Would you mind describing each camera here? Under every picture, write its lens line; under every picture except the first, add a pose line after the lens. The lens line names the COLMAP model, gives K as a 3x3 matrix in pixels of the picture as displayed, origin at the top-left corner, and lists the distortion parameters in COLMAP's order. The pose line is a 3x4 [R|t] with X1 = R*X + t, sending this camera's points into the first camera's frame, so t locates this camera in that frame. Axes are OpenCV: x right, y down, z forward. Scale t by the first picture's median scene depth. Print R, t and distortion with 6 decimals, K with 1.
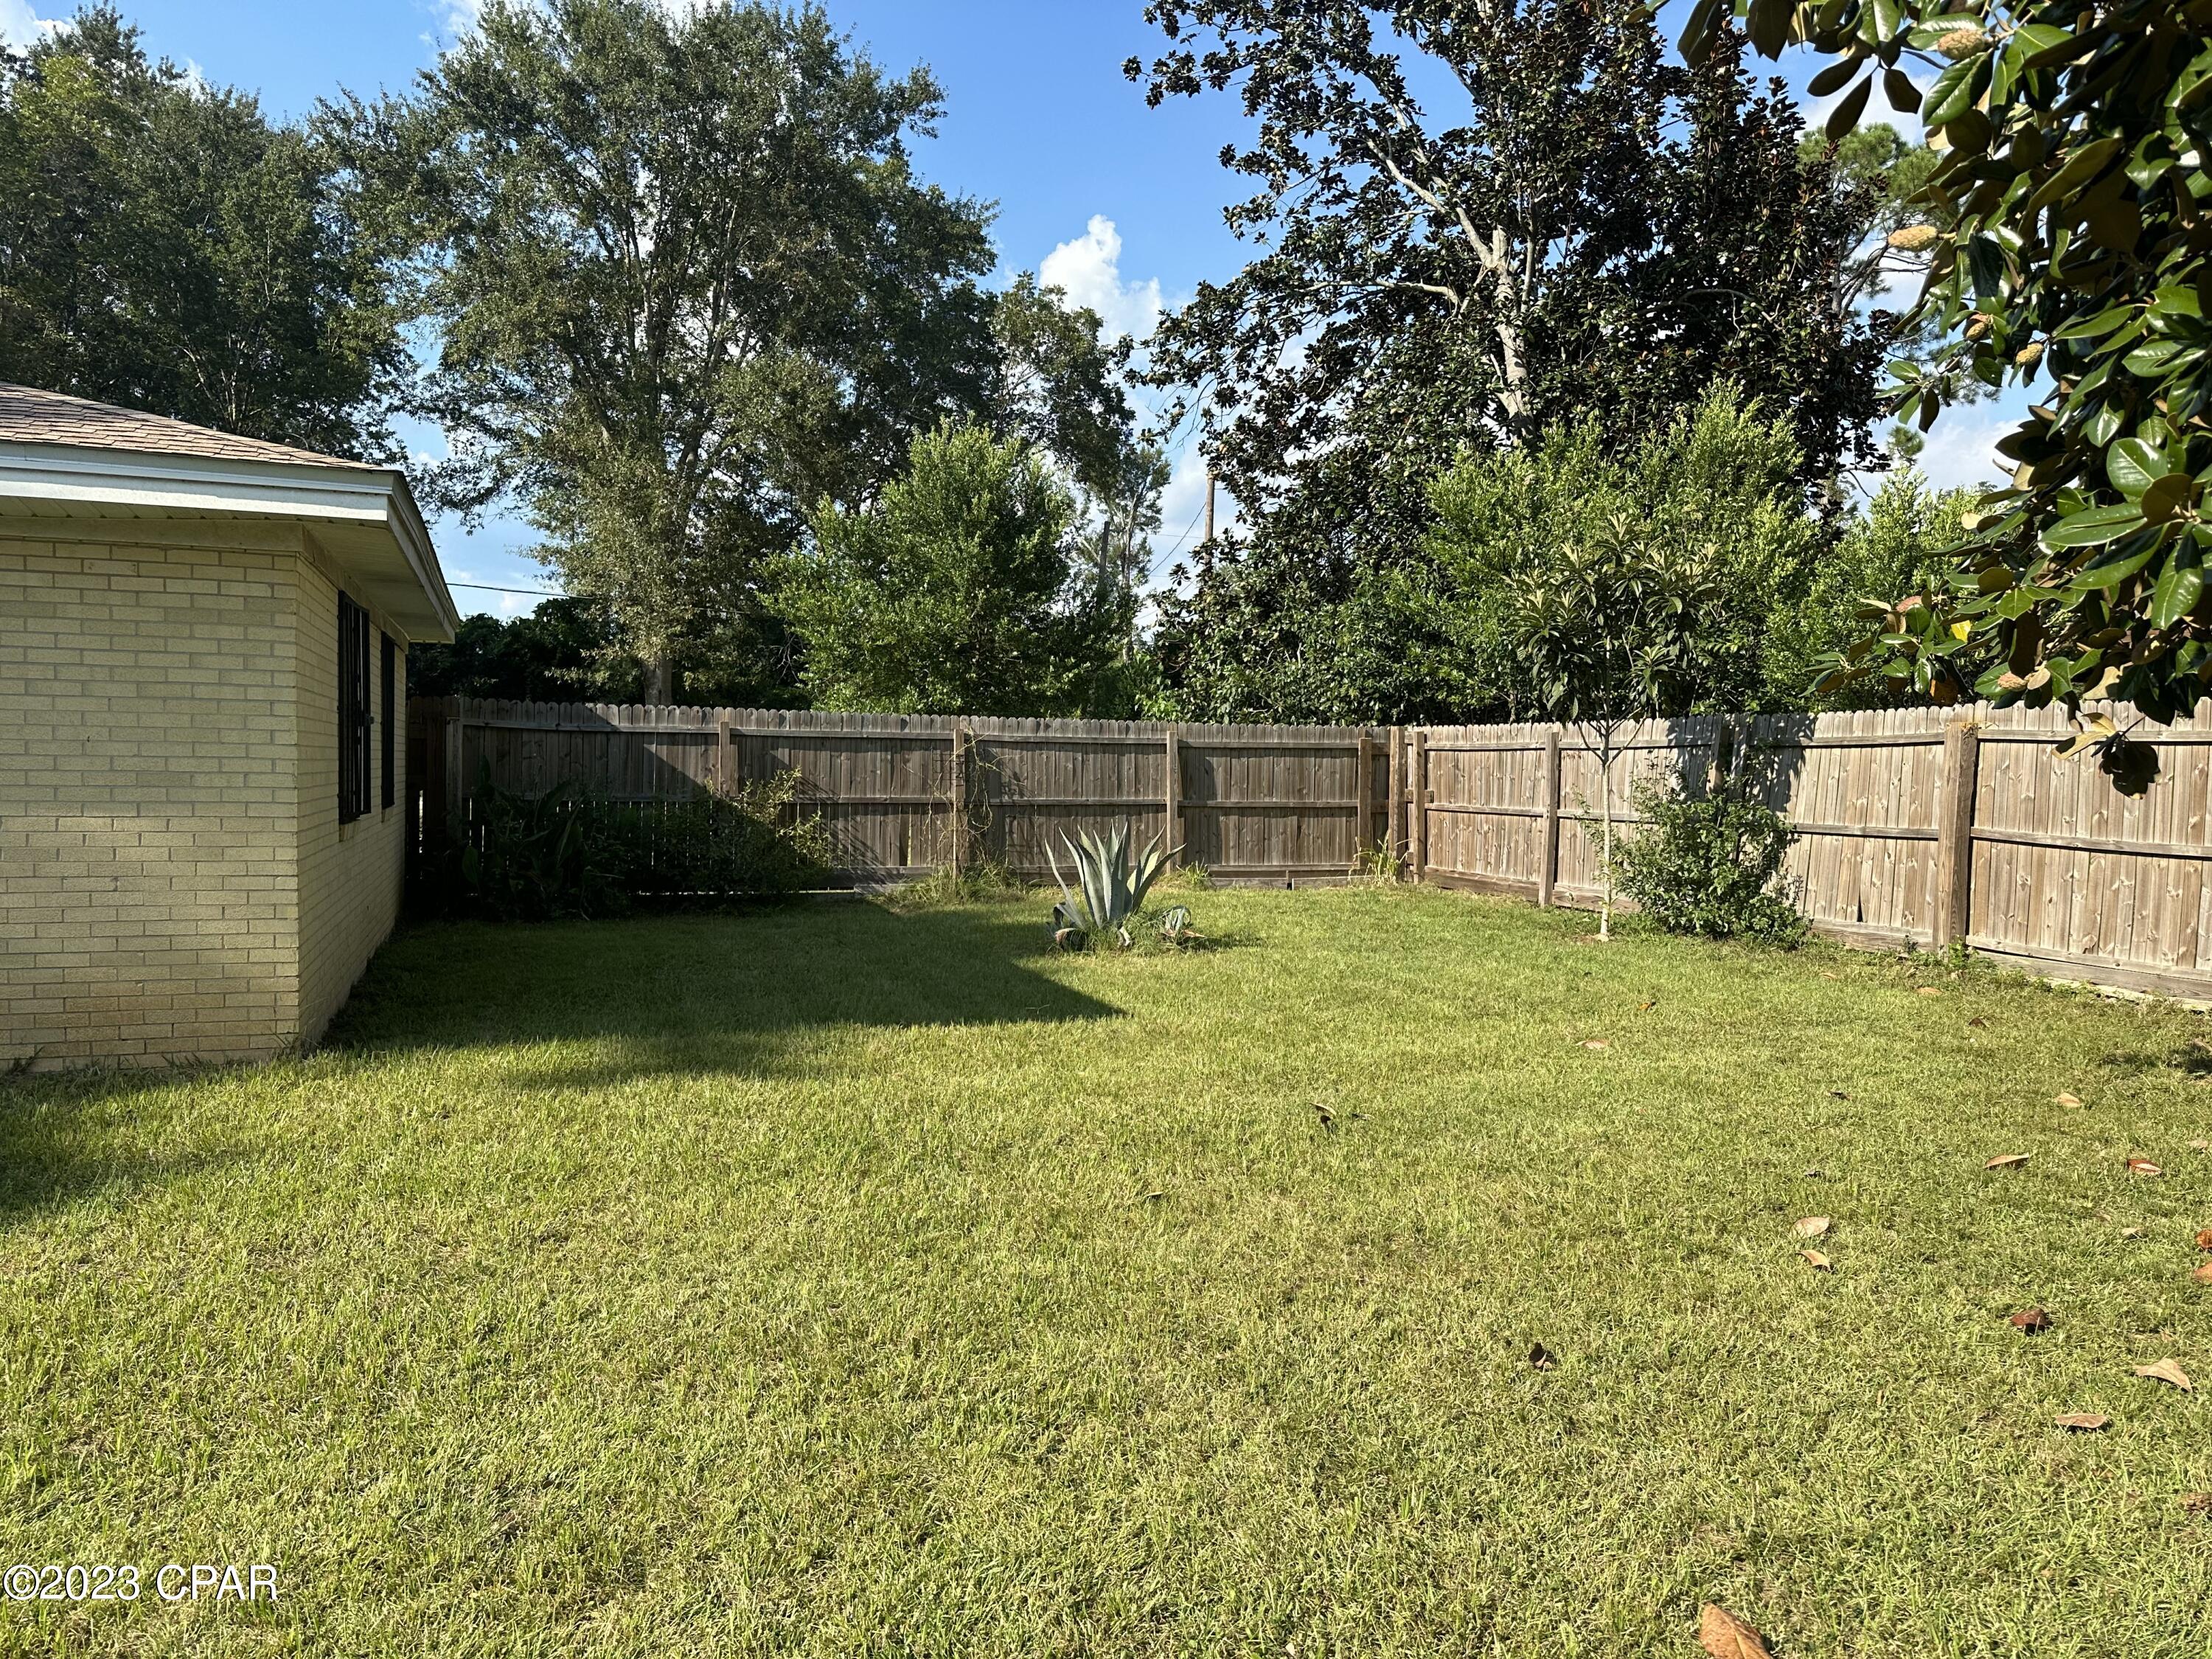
lens RADIAL K [[1634.0, 0, 1105.7], [0, 1634.0, 832.1], [0, 0, 1]] dist [0.035667, -0.010537]
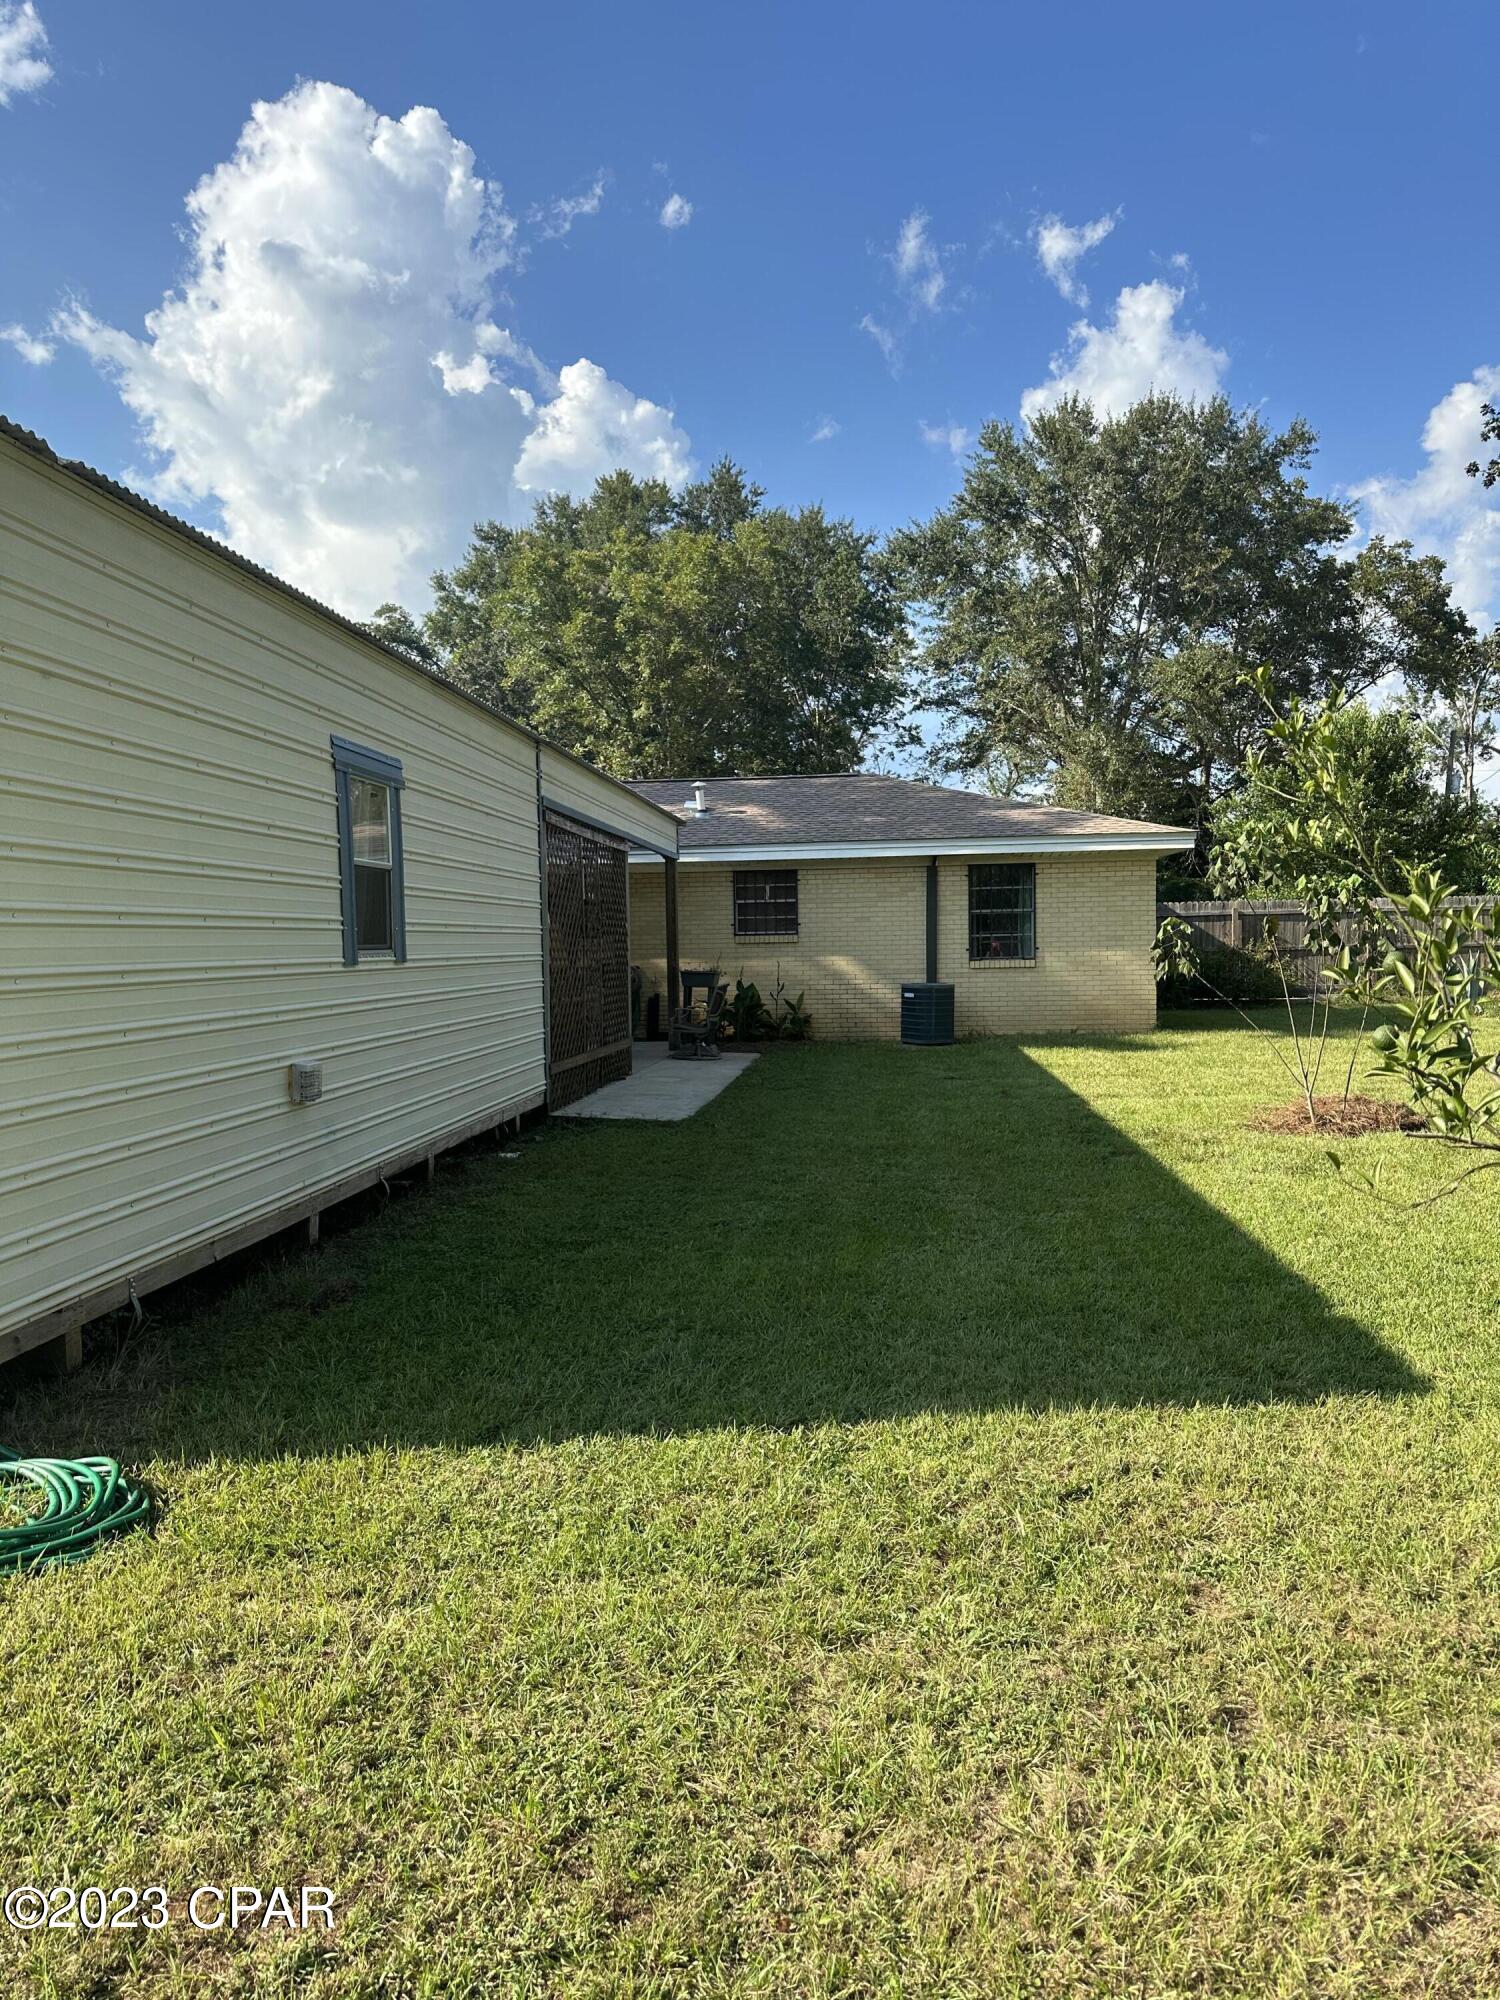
lens RADIAL K [[1477.4, 0, 758.1], [0, 1477.4, 1000.1], [0, 0, 1]] dist [0.035667, -0.010537]
pose [[0.906482, -0.019457, -0.421797, -0.005500], [0.018761, 0.999807, -0.005801, 0.015079], [0.421828, -0.002655, 0.906672, -0.308636]]
